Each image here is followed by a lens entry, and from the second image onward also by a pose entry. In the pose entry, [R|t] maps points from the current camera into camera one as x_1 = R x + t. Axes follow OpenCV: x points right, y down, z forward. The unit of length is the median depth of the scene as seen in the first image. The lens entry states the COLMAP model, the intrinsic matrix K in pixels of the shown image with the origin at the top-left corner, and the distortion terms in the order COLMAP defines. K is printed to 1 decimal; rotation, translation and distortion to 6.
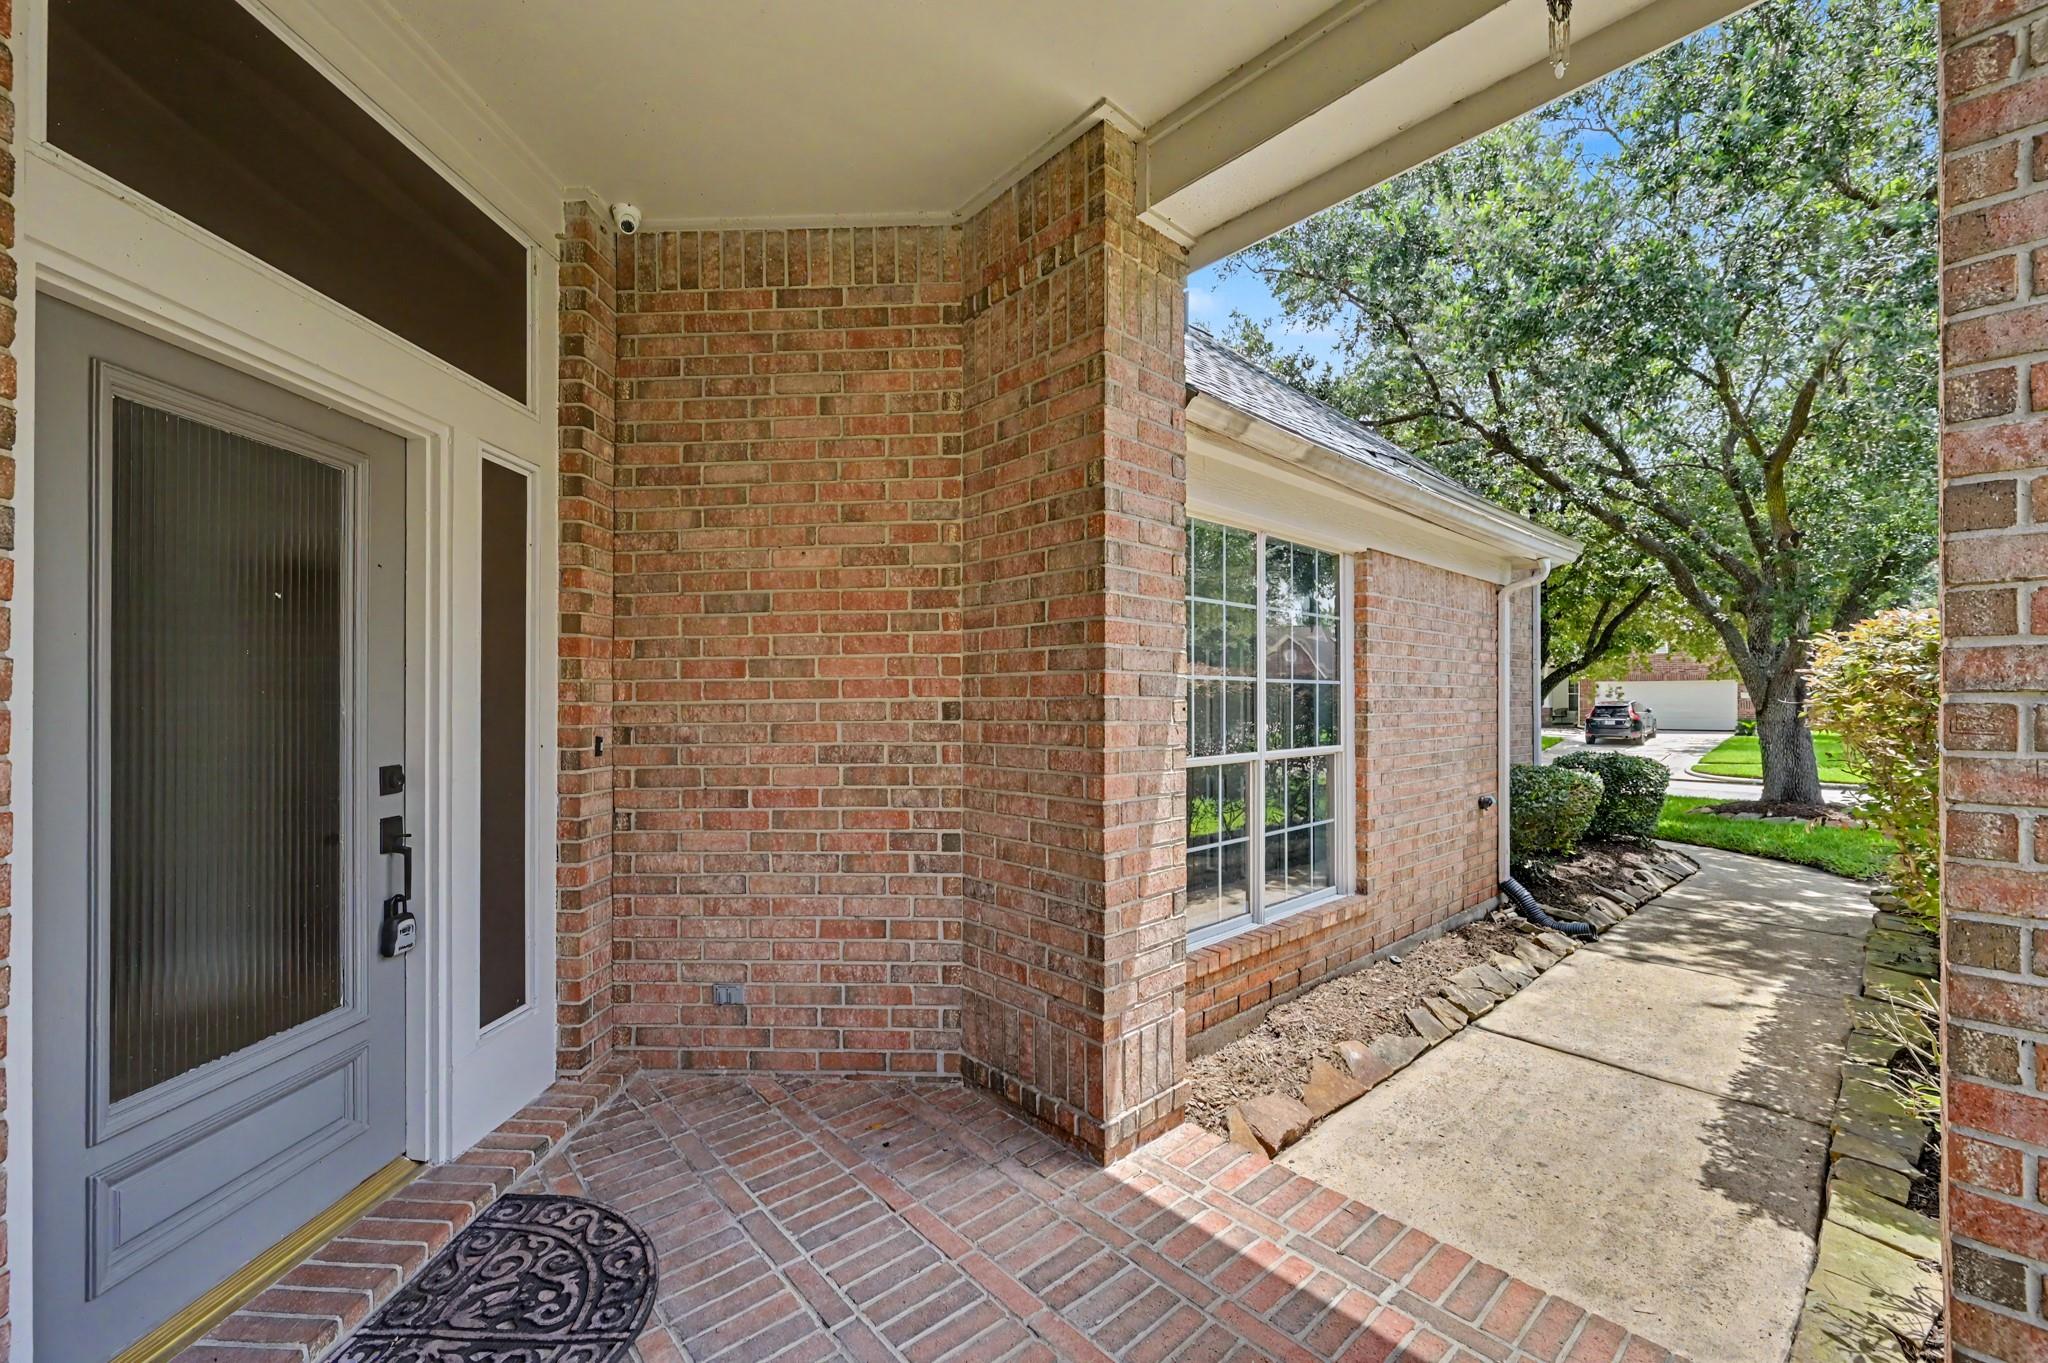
lens RADIAL K [[818.8, 0, 1023.6], [0, 818.8, 694.6], [0, 0, 1]] dist [0.000146, 0.000470]
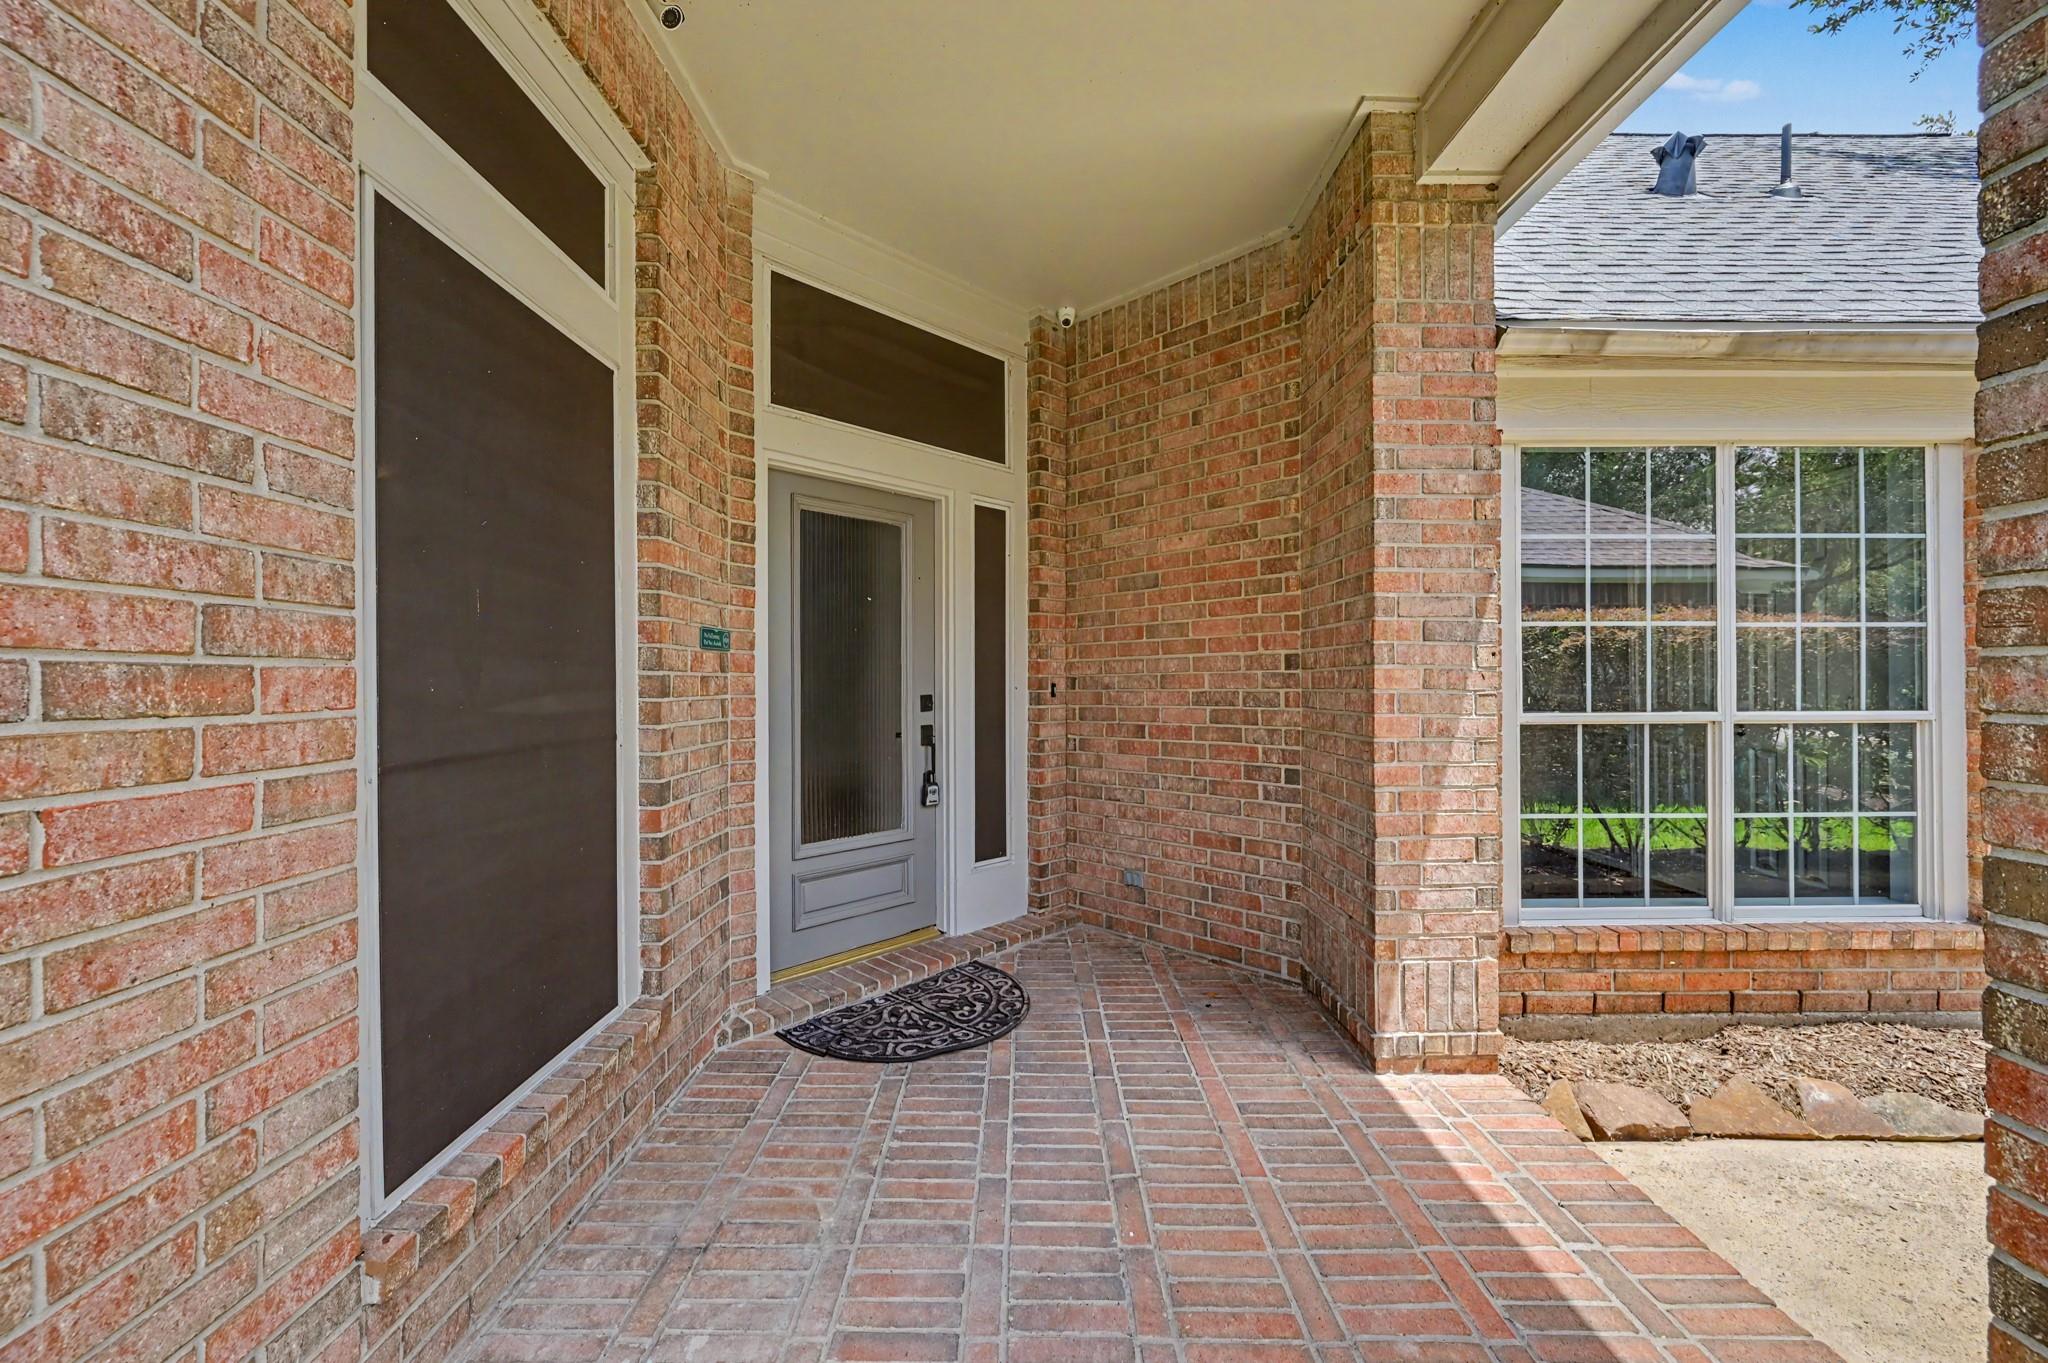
lens RADIAL K [[812.7, 0, 1021.8], [0, 812.7, 676.0], [0, 0, 1]] dist [0.000596, 0.000170]
pose [[0.742978, -0.003466, -0.669306, 0.396822], [0.005943, 0.999981, 0.001420, 0.036459], [0.669289, -0.005033, 0.742985, -0.097784]]
